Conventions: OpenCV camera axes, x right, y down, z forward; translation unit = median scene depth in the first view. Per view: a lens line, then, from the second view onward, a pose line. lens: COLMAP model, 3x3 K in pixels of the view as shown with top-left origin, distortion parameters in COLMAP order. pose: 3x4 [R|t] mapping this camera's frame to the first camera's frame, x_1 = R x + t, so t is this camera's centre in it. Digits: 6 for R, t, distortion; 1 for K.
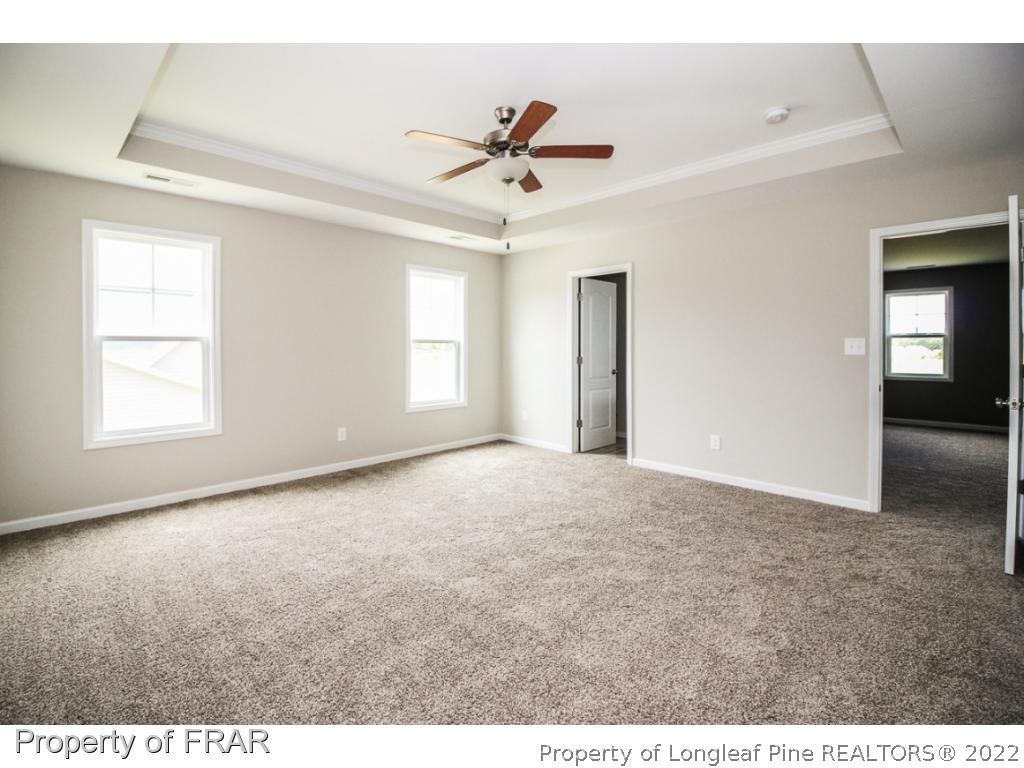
lens RADIAL K [[484.3, 0, 512.0], [0, 484.3, 384.0], [0, 0, 1]] dist [0.002245, -0.014553]
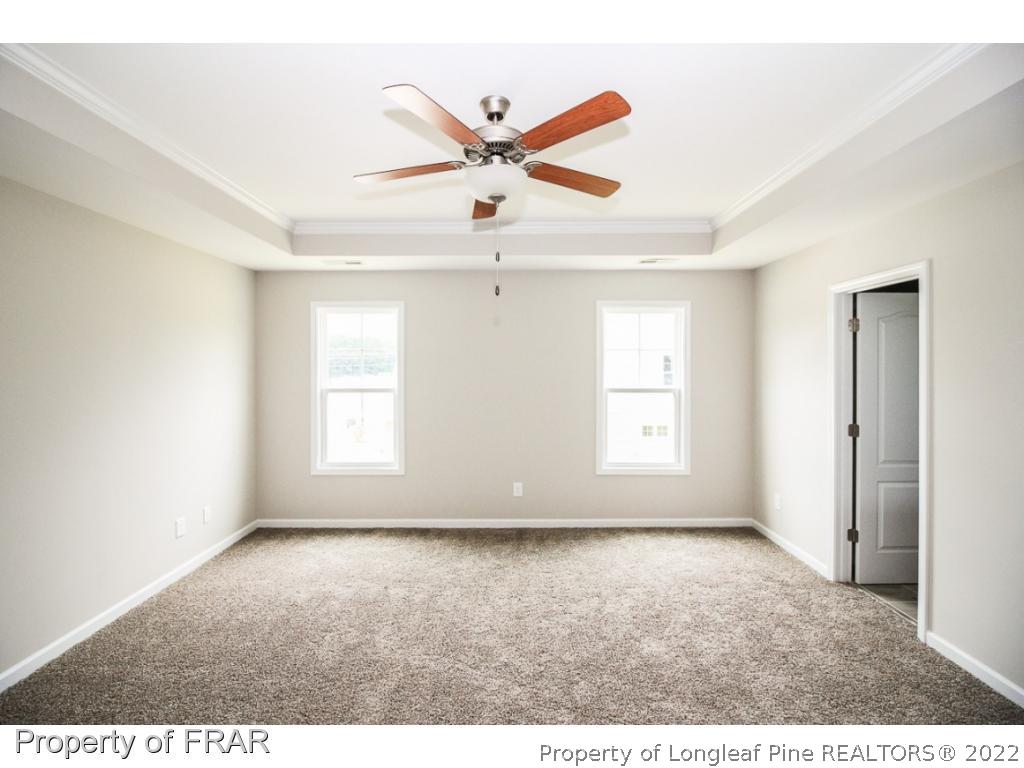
lens RADIAL K [[484.3, 0, 512.0], [0, 484.3, 384.0], [0, 0, 1]] dist [0.002245, -0.014553]
pose [[0.699567, 0.020622, -0.714270, 0.282278], [-0.054924, 0.998178, -0.024974, -0.070209], [0.712453, 0.056701, 0.699425, 0.292114]]
